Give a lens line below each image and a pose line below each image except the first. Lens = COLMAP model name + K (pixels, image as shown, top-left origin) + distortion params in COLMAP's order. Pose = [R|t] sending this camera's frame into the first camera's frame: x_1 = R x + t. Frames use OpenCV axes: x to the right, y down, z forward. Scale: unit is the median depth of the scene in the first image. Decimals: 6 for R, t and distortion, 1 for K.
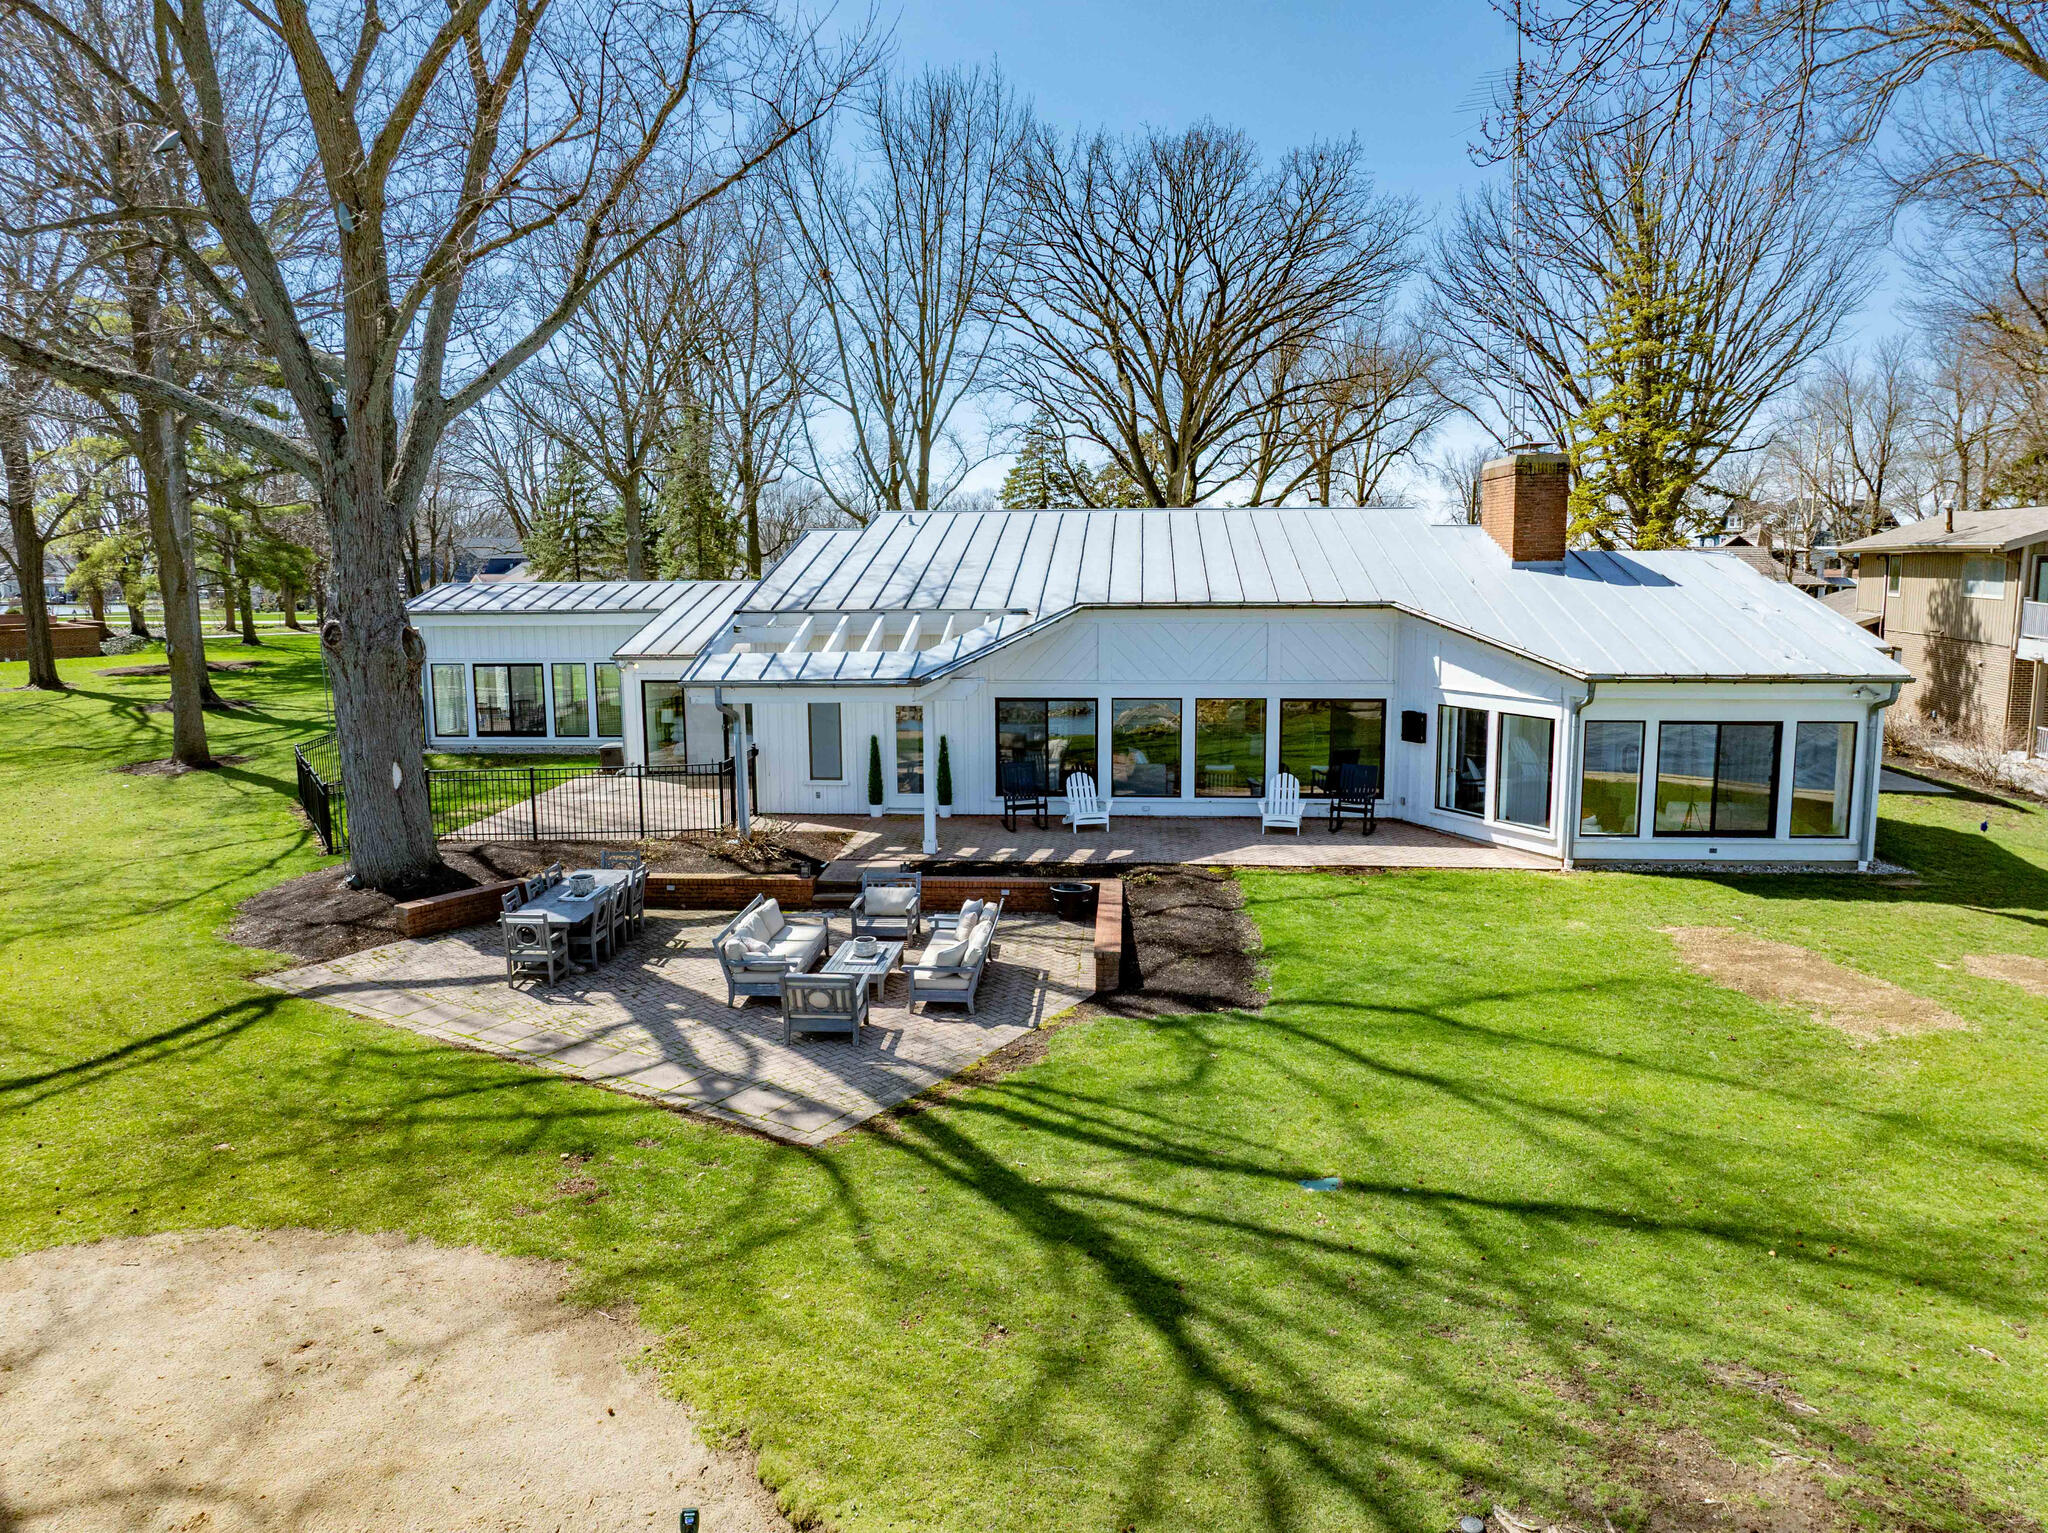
lens RADIAL K [[1455.7, 0, 1028.3], [0, 1455.7, 770.6], [0, 0, 1]] dist [-0.053649, 0.027699]
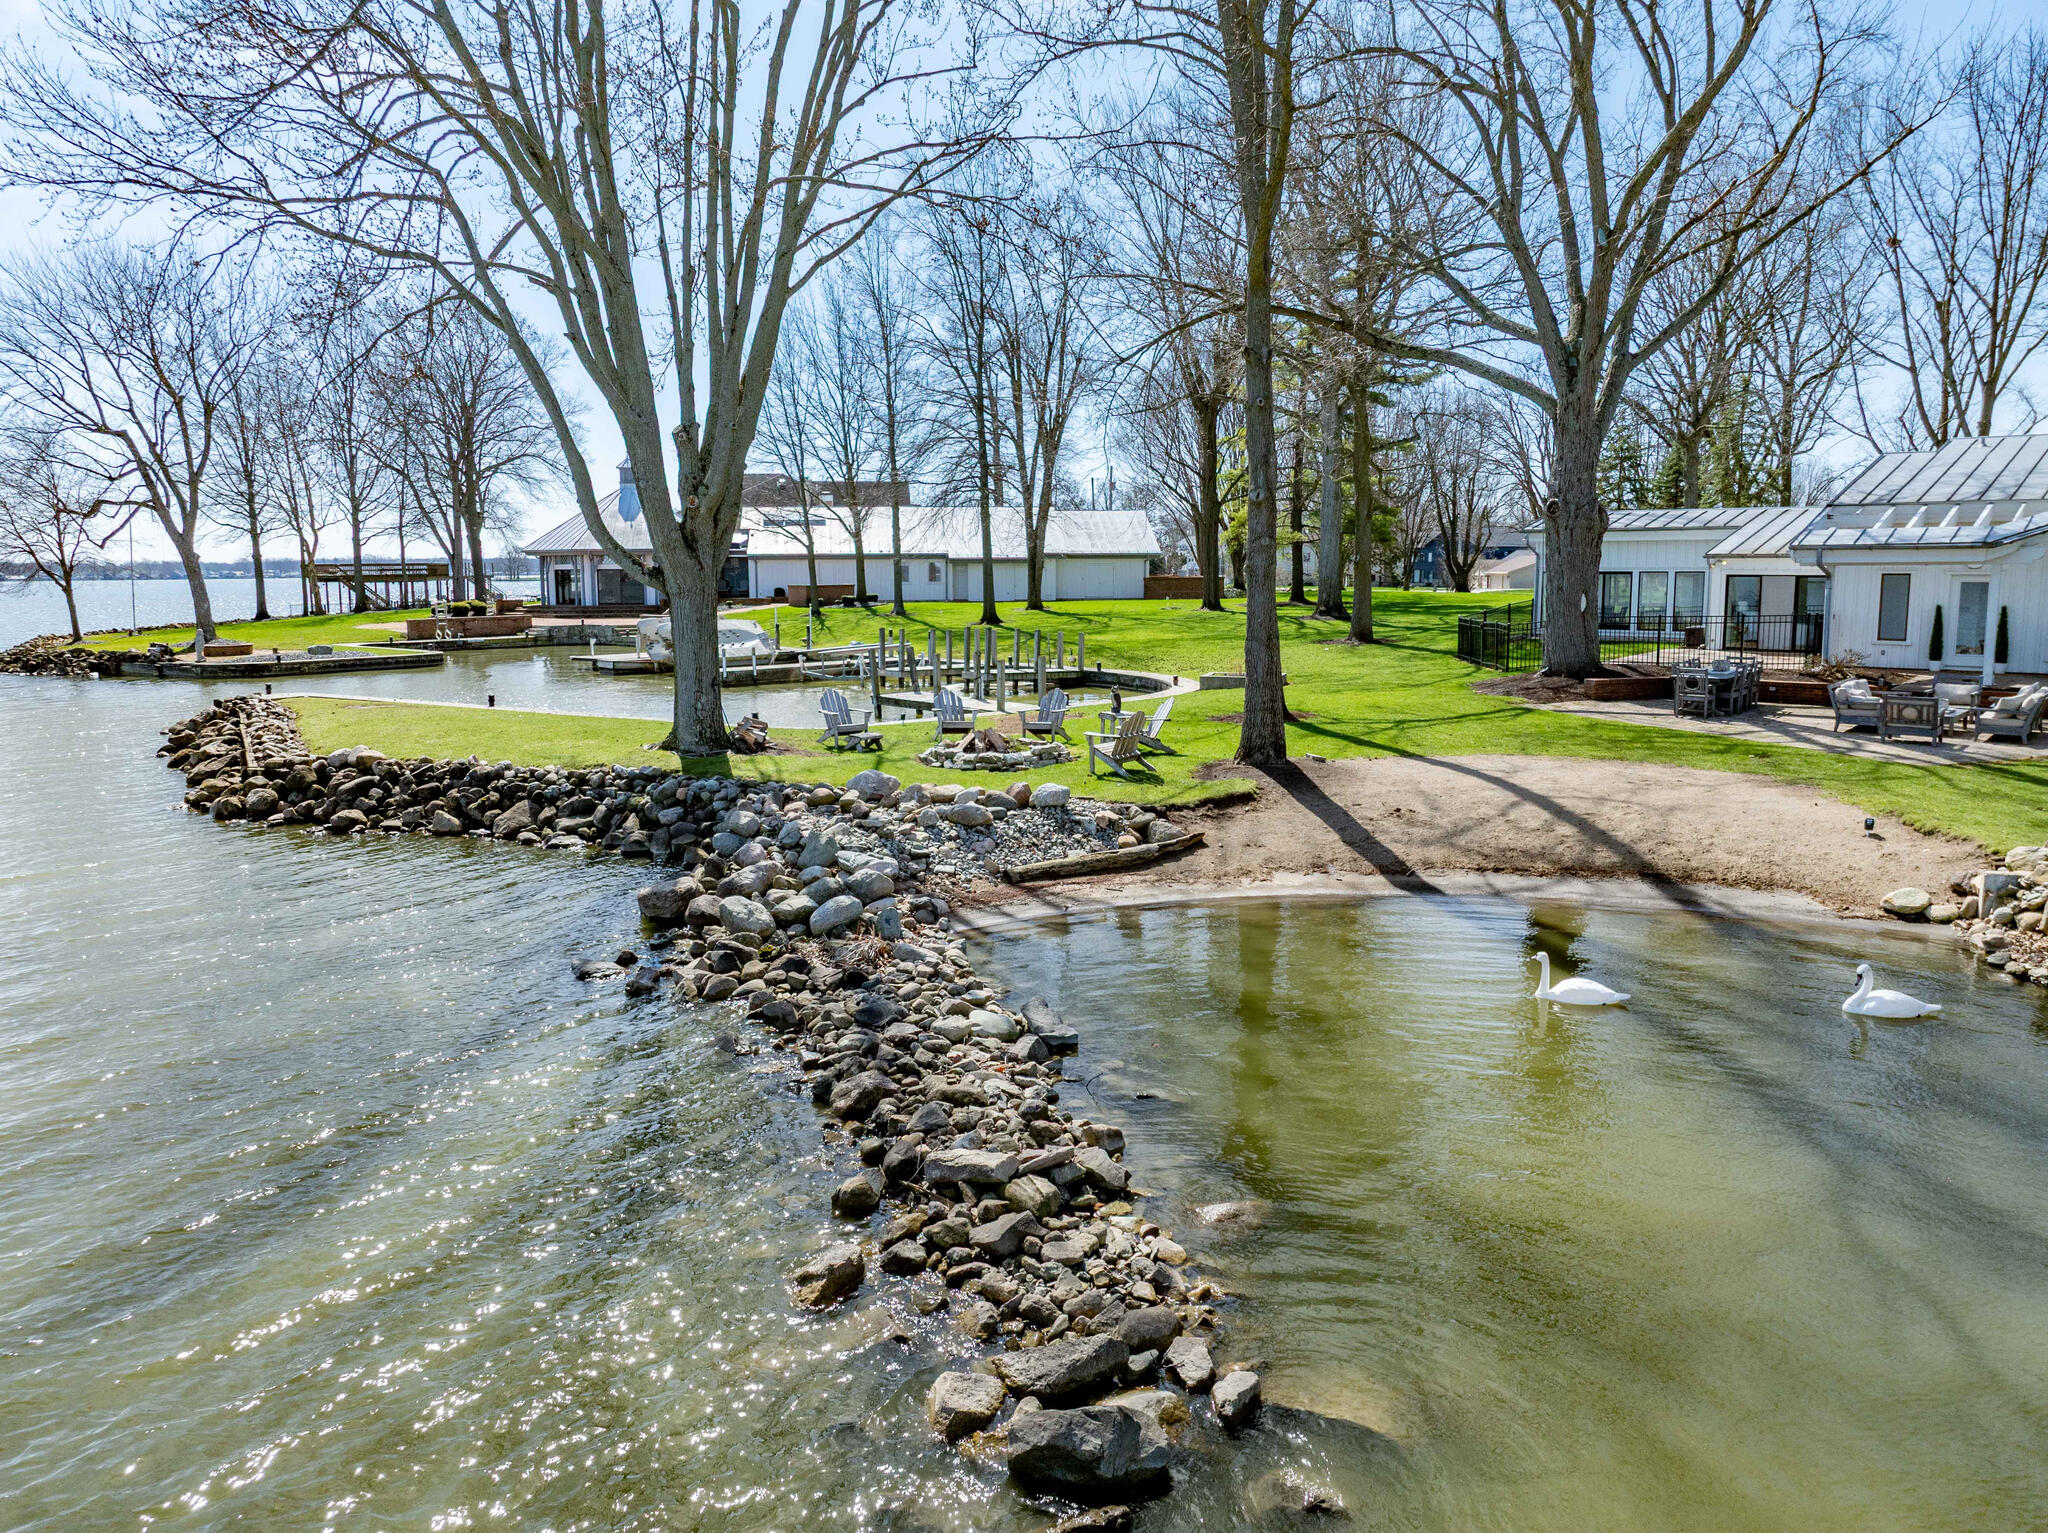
lens RADIAL K [[1455.7, 0, 1028.3], [0, 1455.7, 770.6], [0, 0, 1]] dist [-0.053649, 0.027699]
pose [[0.801634, 0.085124, -0.591724, 0.004267], [-0.085913, 0.995940, 0.026883, 0.111718], [0.591610, 0.029286, 0.805692, -0.331559]]
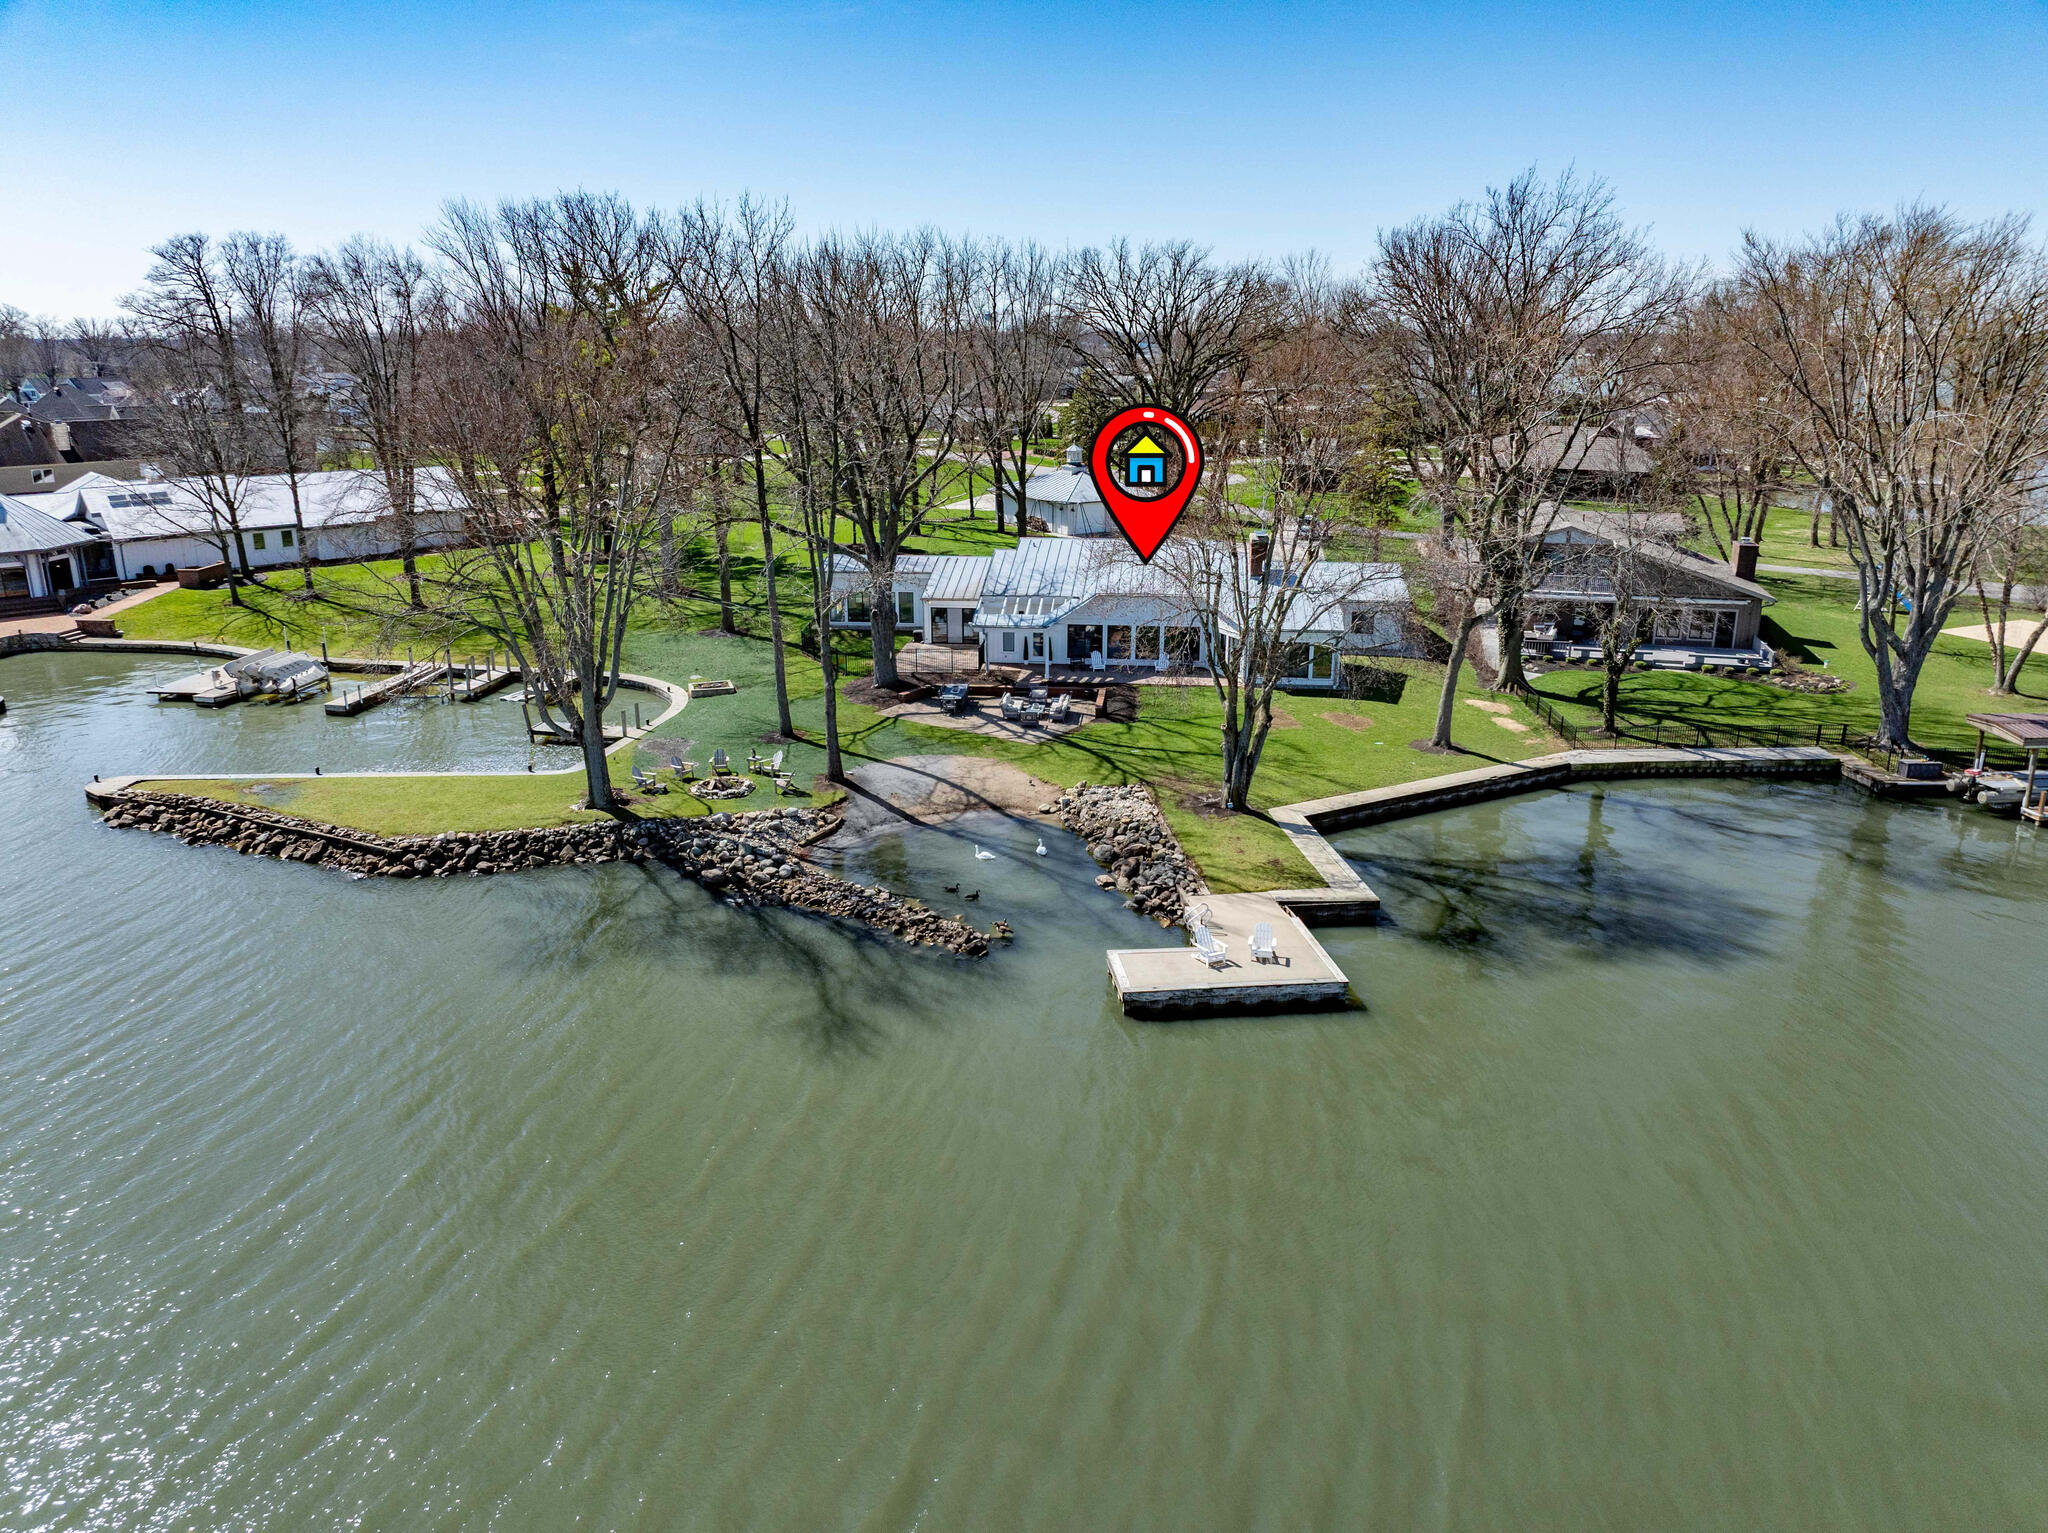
lens RADIAL K [[1432.8, 0, 1024.0], [0, 1432.8, 766.5], [0, 0, 1]] dist [-0.032330, 0.000562]
pose [[0.999265, 0.013694, -0.035801, -0.002553], [-0.008304, 0.989167, 0.146558, -0.136554], [0.037420, -0.146153, 0.988554, -1.375416]]
